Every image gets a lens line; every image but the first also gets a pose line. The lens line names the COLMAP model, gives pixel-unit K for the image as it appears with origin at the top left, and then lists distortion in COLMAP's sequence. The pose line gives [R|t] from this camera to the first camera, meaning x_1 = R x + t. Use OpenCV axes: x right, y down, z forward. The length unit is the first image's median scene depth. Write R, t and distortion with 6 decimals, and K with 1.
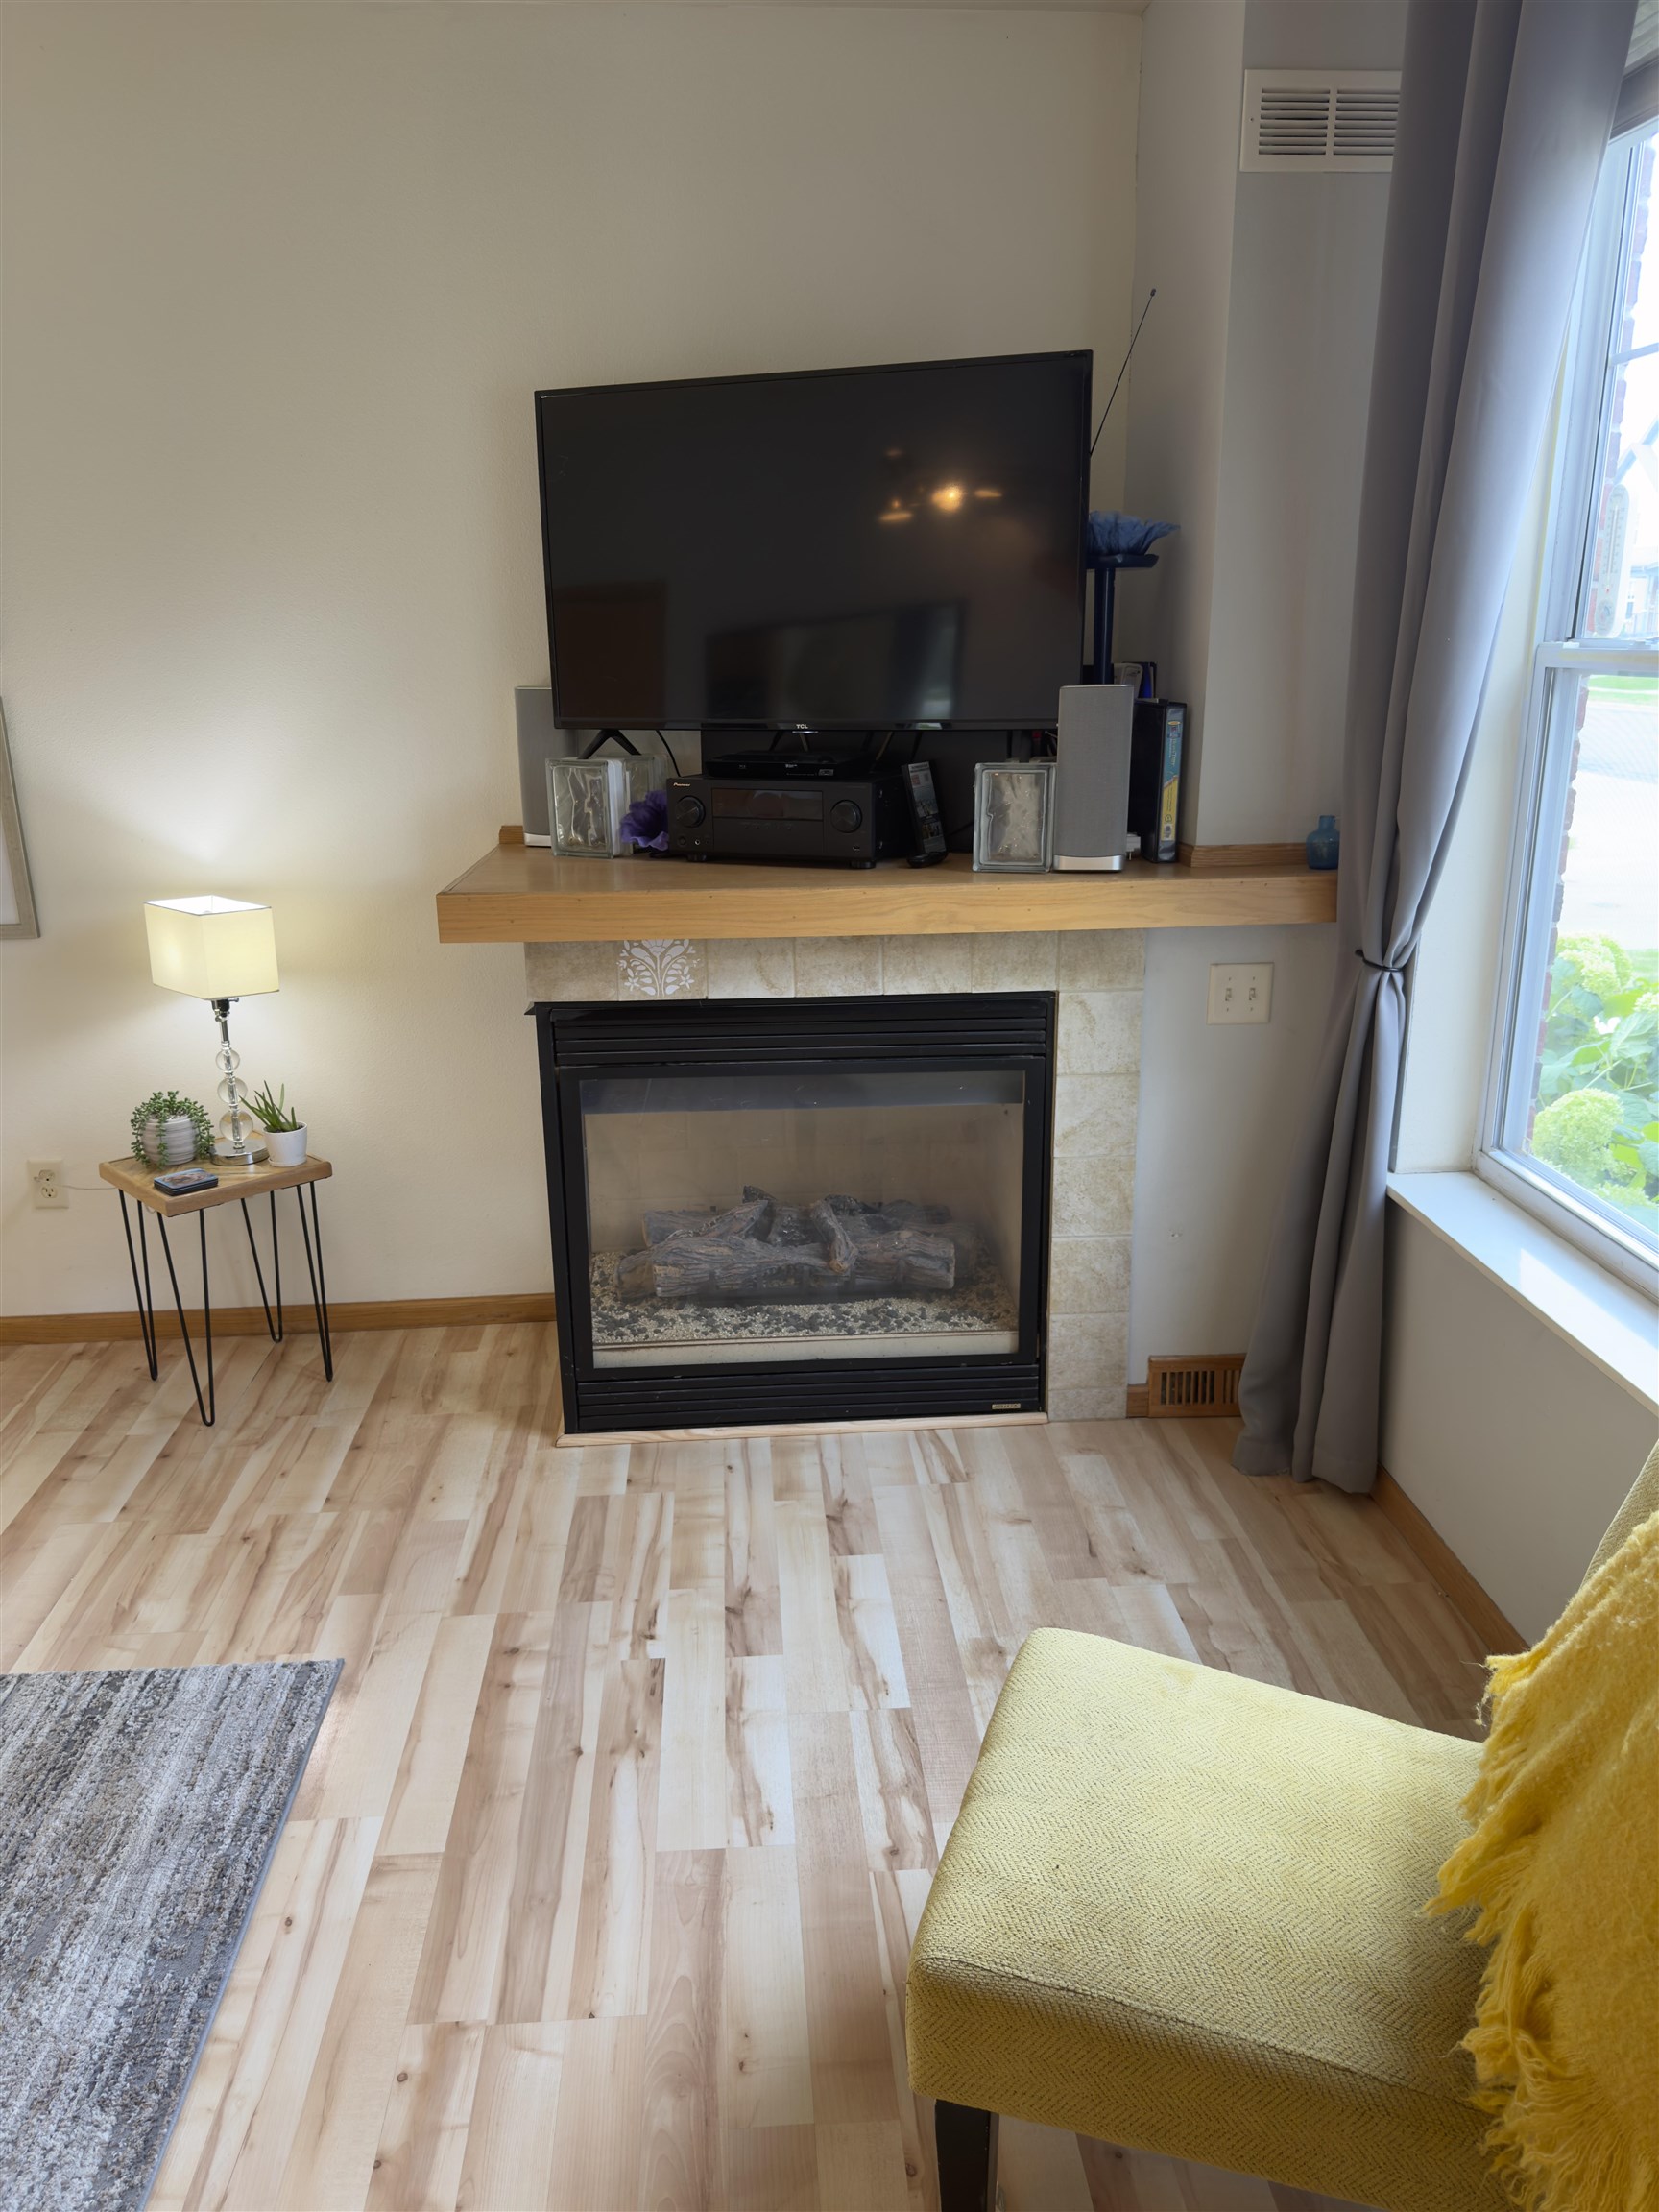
lens RADIAL K [[1527.2, 0, 830.0], [0, 1527.2, 1136.8], [0, 0, 1]] dist [0.097671, -0.144324]
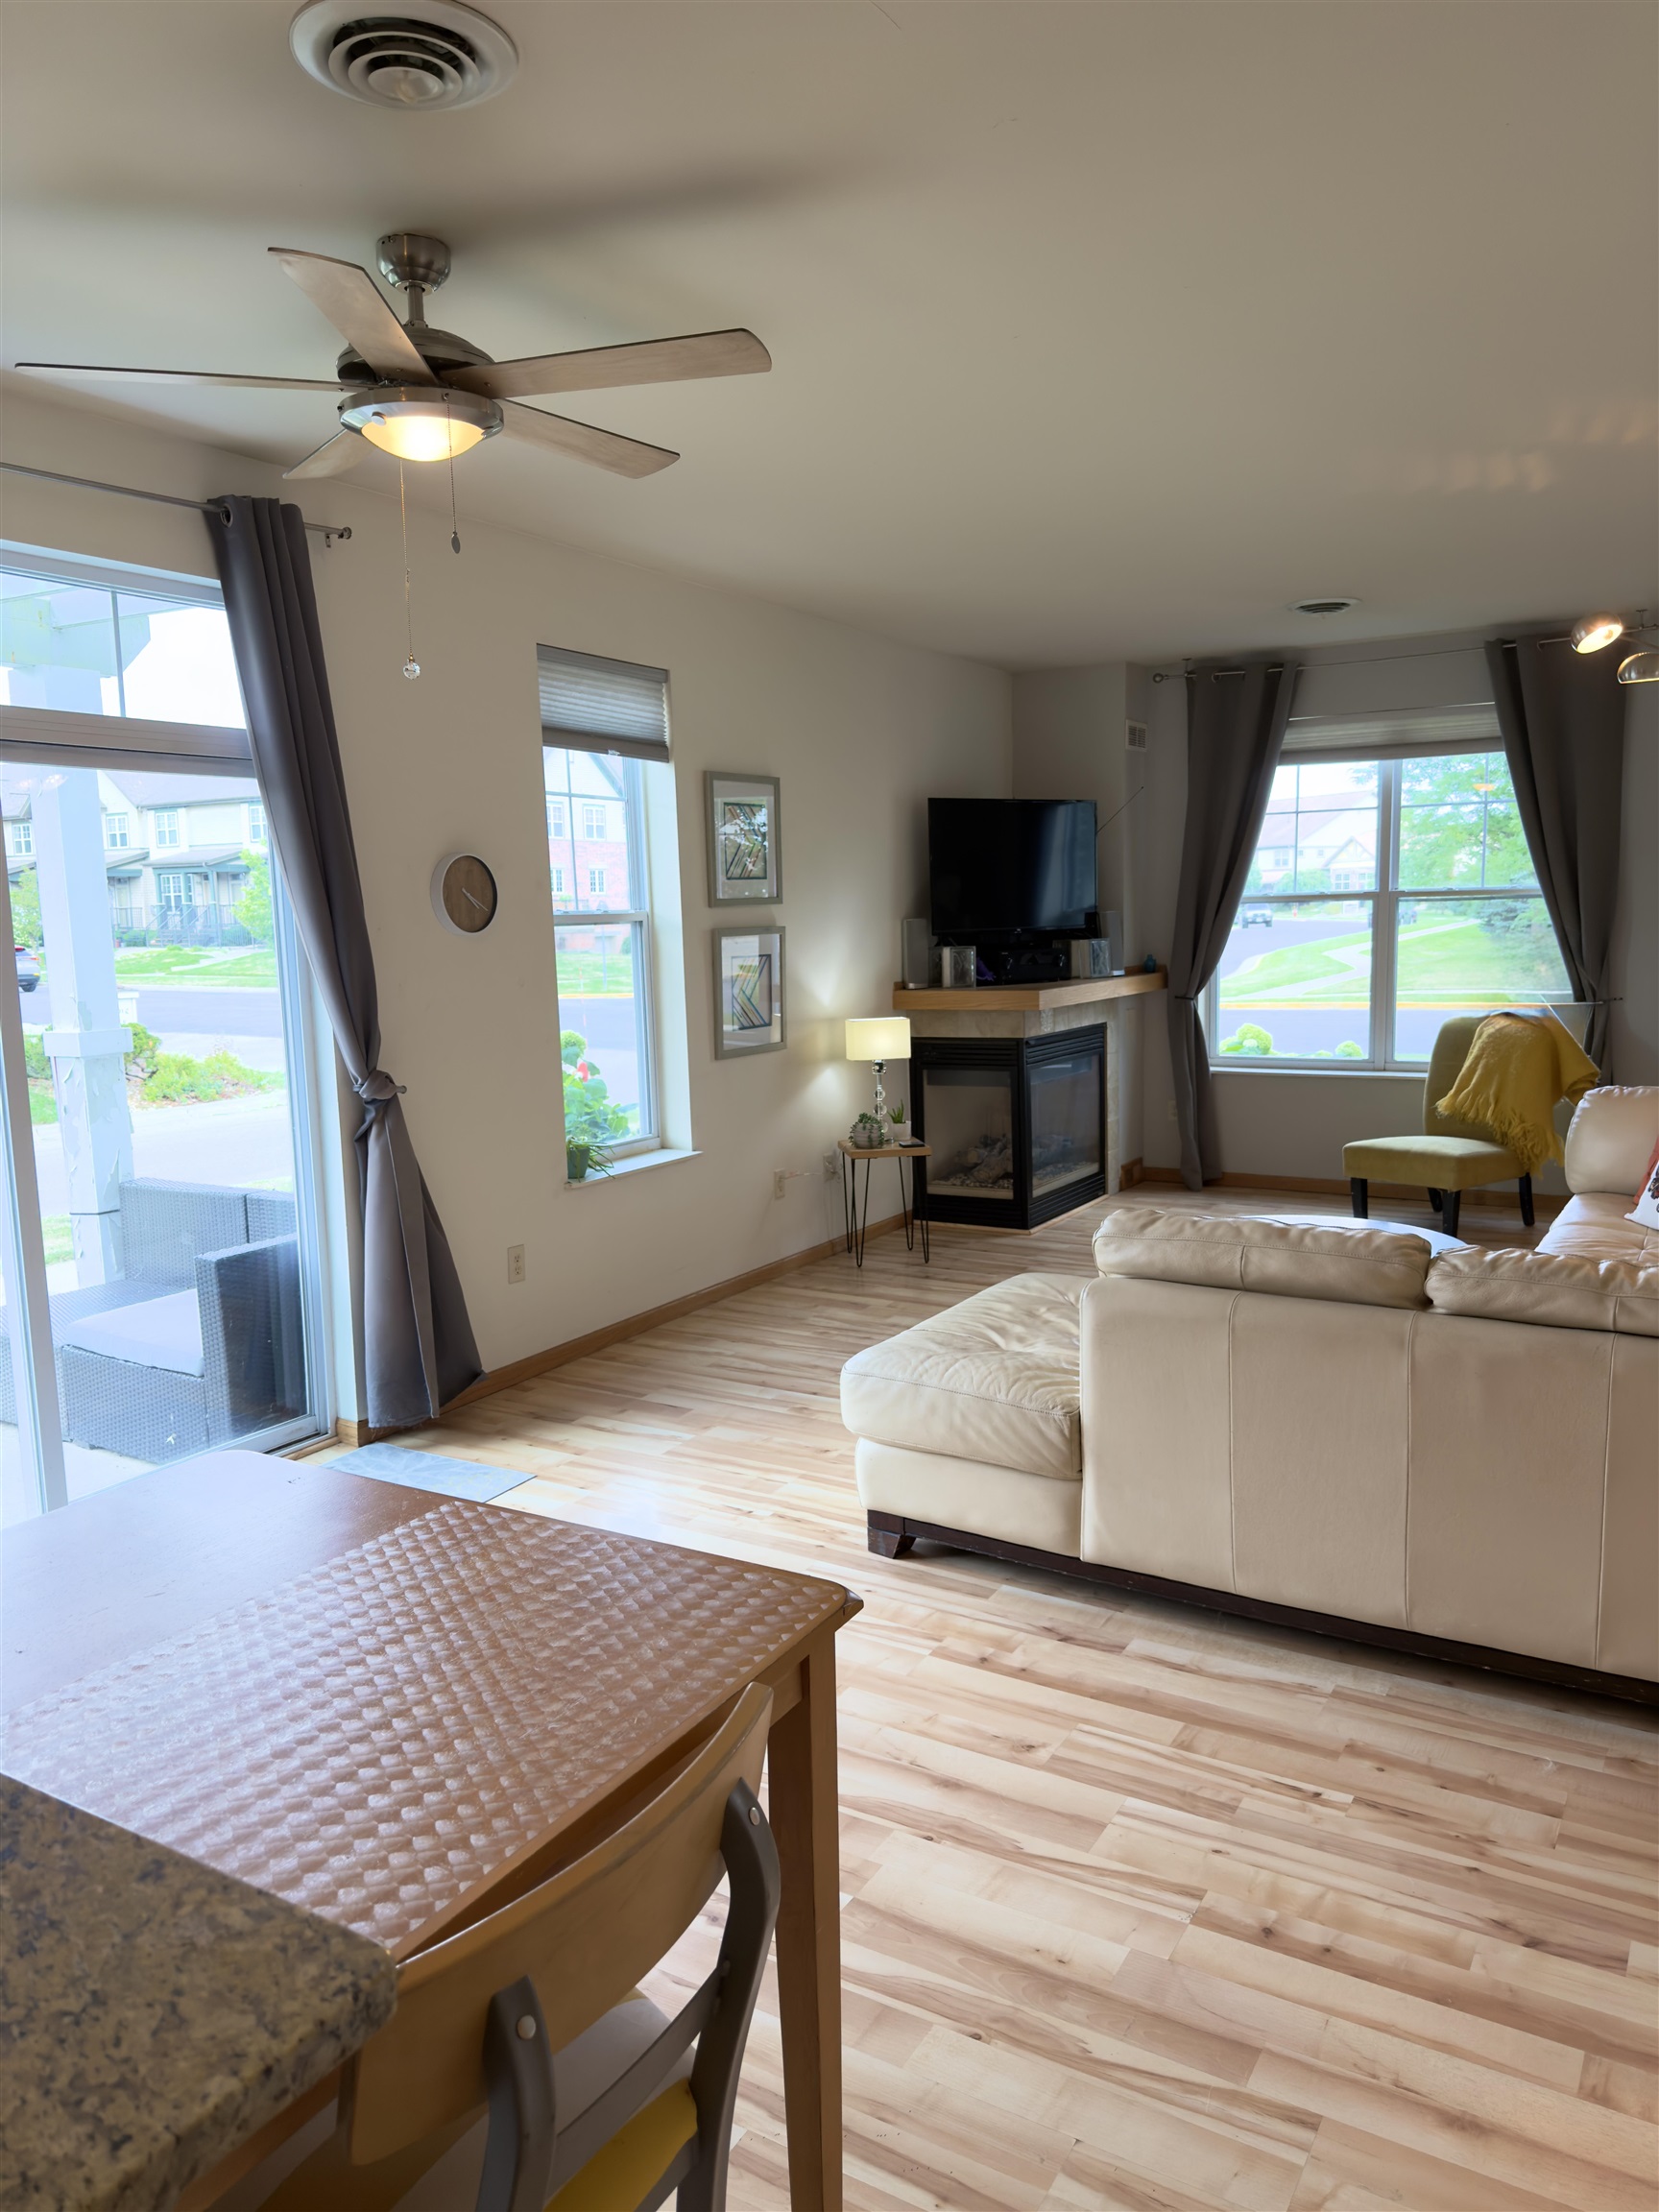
lens RADIAL K [[1527.2, 0, 830.0], [0, 1527.2, 1136.8], [0, 0, 1]] dist [0.097671, -0.144324]
pose [[0.581719, -0.123303, 0.803989, -2.354254], [0.262010, 0.964164, -0.041707, 0.084216], [-0.770035, 0.234915, 0.593179, -0.165606]]
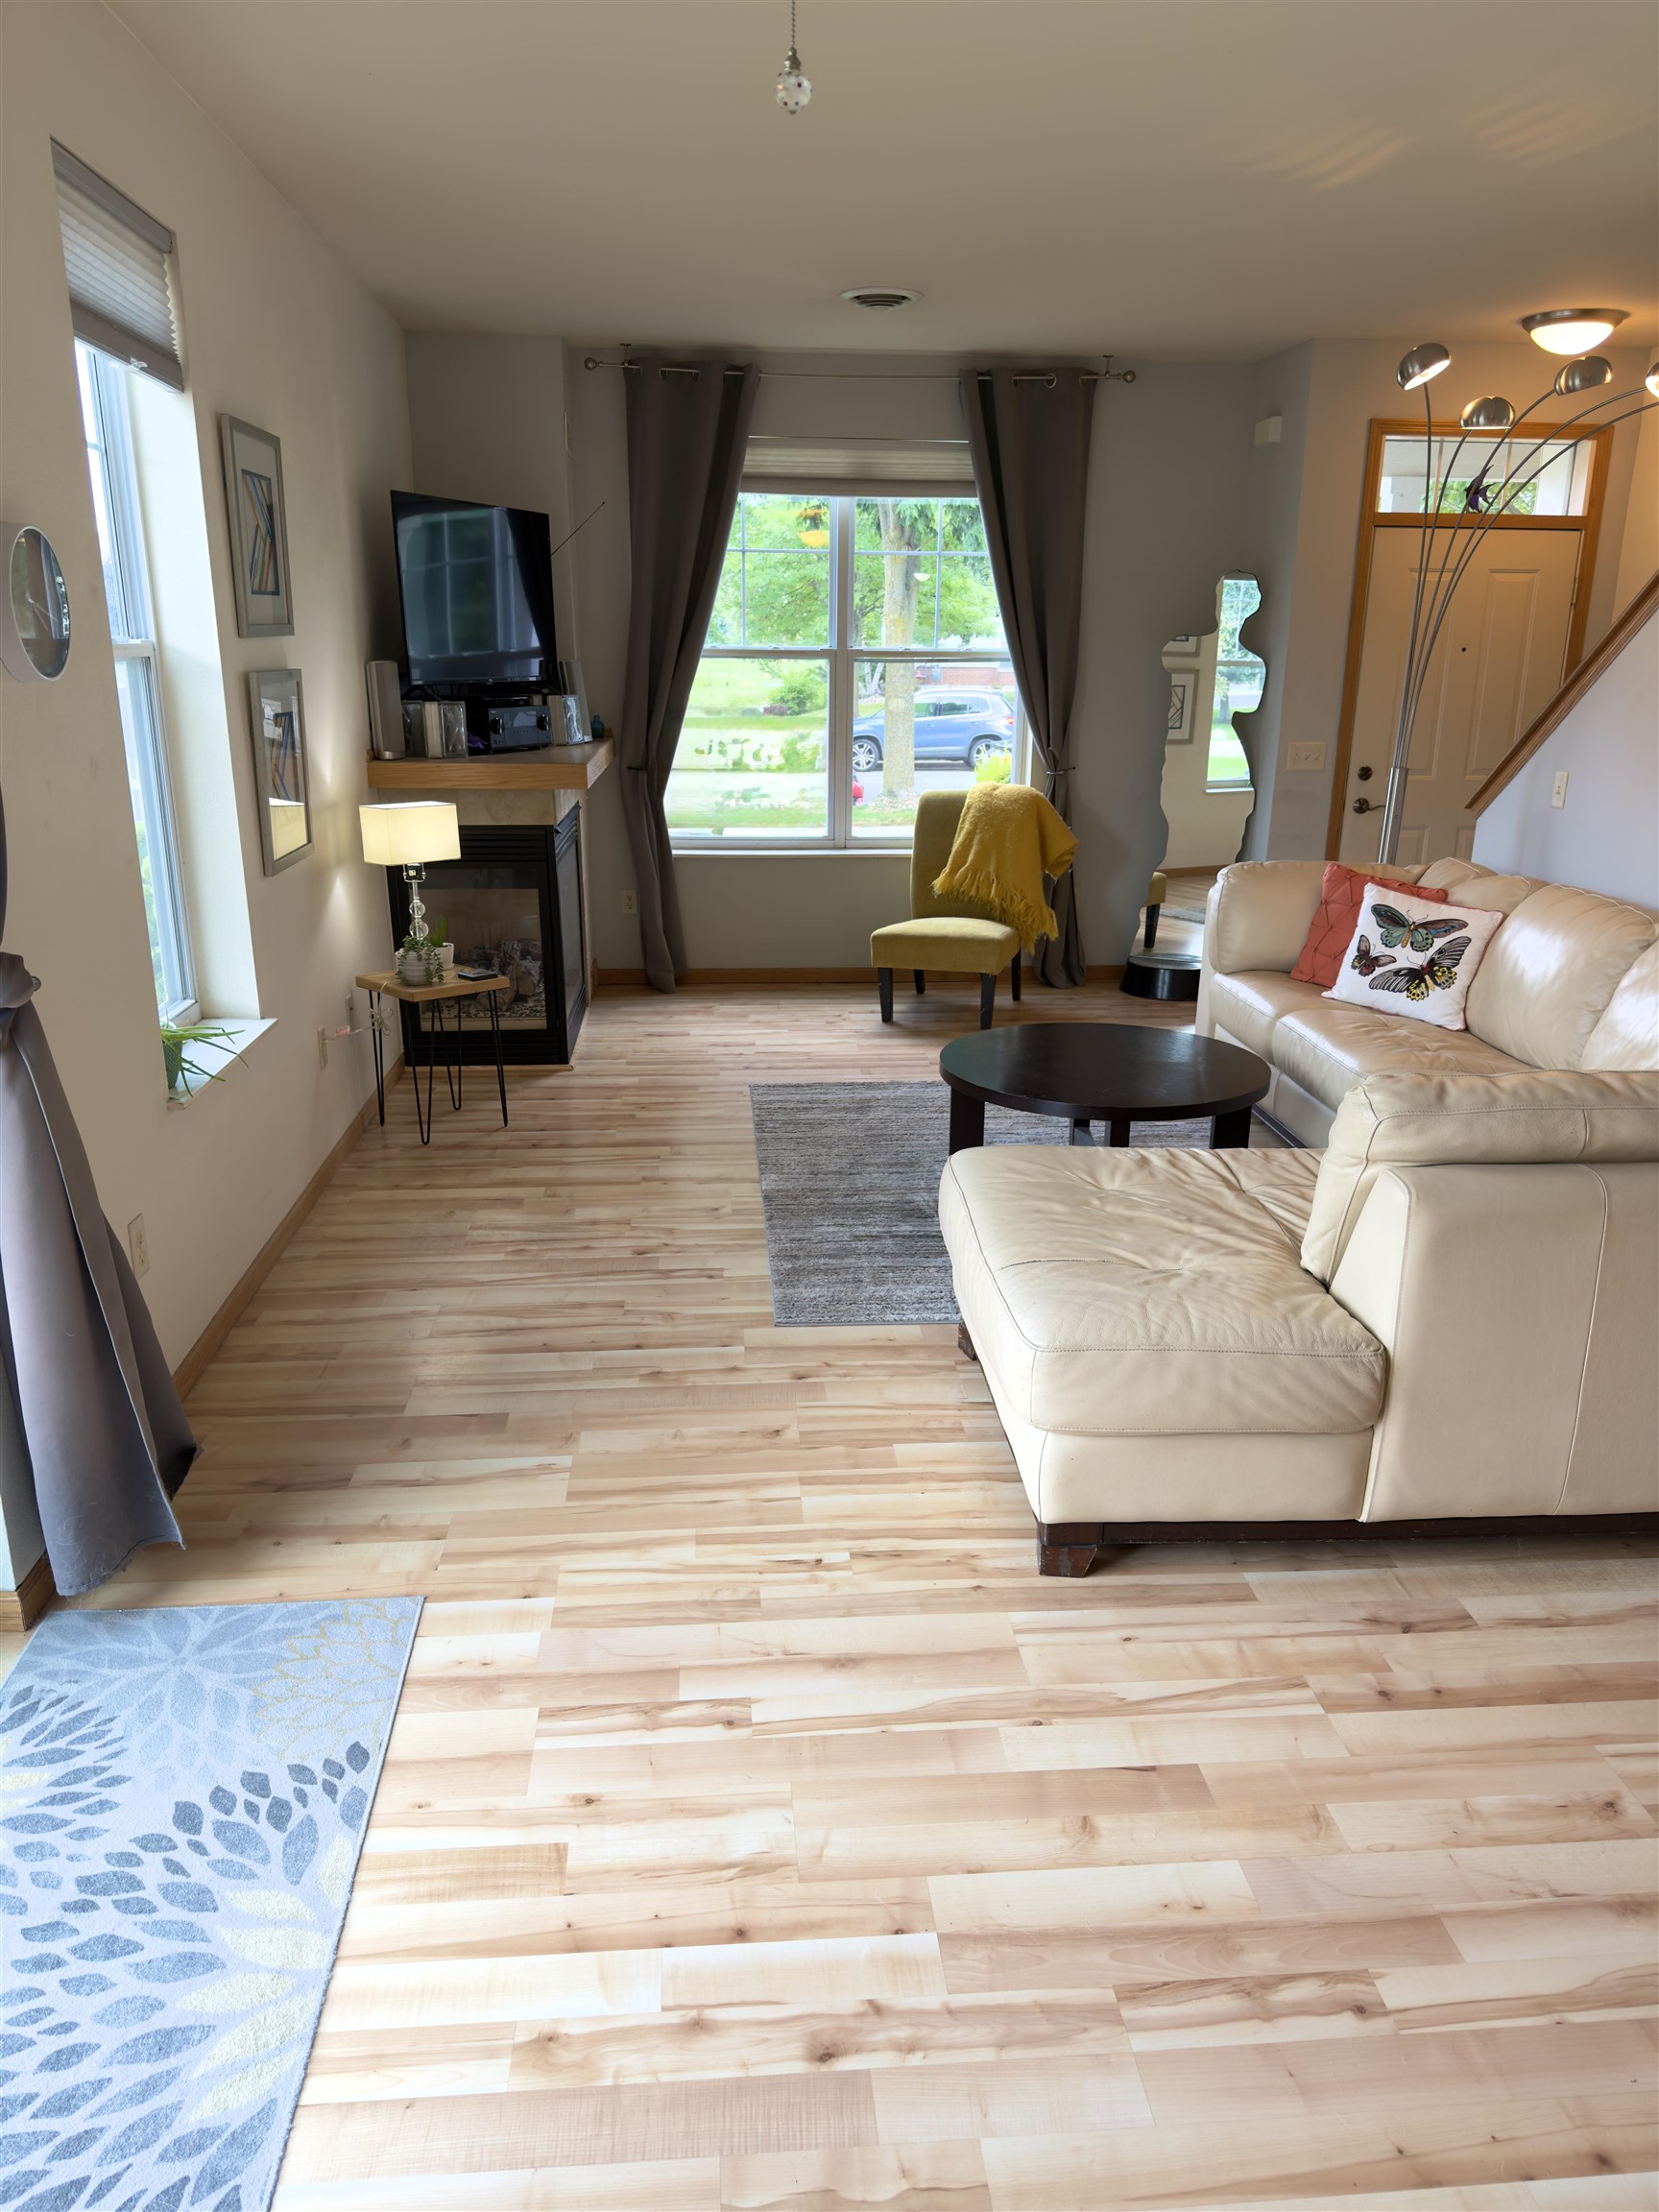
lens RADIAL K [[1527.2, 0, 830.0], [0, 1527.2, 1136.8], [0, 0, 1]] dist [0.097671, -0.144324]
pose [[-0.006569, -0.293685, 0.955880, -2.166893], [0.290043, 0.914248, 0.282887, -0.175245], [-0.956991, 0.279105, 0.079176, 0.625150]]
